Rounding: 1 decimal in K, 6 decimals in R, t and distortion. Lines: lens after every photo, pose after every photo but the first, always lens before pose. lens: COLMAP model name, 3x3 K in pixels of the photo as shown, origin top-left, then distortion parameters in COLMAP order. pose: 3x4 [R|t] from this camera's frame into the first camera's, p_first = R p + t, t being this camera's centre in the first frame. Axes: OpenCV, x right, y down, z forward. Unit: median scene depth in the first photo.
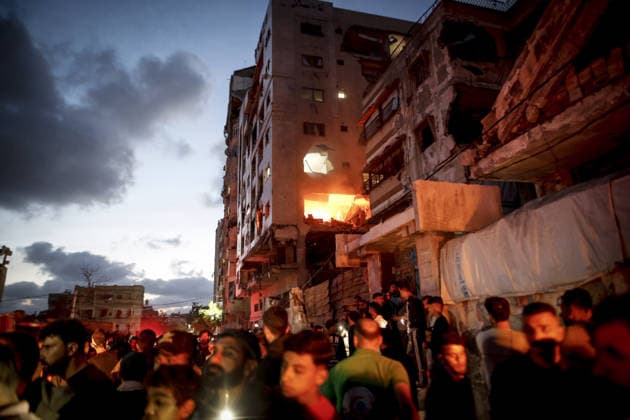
lens RADIAL K [[419.9, 0, 305.9], [0, 419.9, 210.4], [0, 0, 1]] dist [-0.088059, 0.045406]
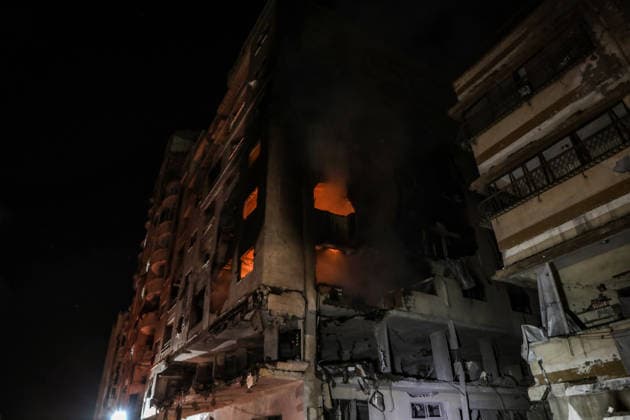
lens RADIAL K [[419.9, 0, 305.9], [0, 419.9, 210.4], [0, 0, 1]] dist [-0.088059, 0.045406]
pose [[0.971803, 0.128463, 0.197730, -0.137692], [-0.071673, 0.959816, -0.271322, 0.079098], [-0.224639, 0.249500, 0.941959, 0.421284]]
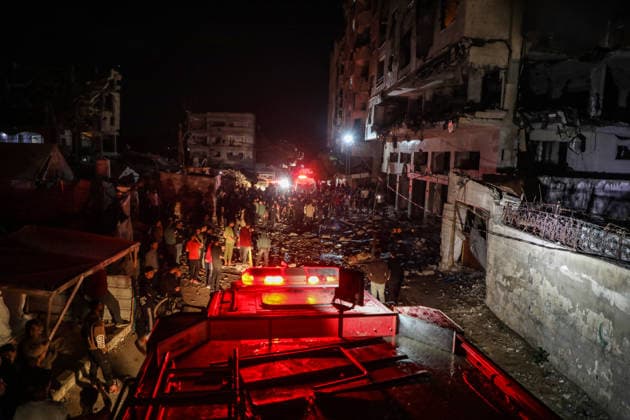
lens RADIAL K [[419.9, 0, 305.9], [0, 419.9, 210.4], [0, 0, 1]] dist [-0.088059, 0.045406]
pose [[0.968782, 0.086715, -0.232252, -0.130704], [0.012925, 0.917891, 0.396623, 0.023447], [0.247575, -0.387243, 0.888115, 0.348395]]
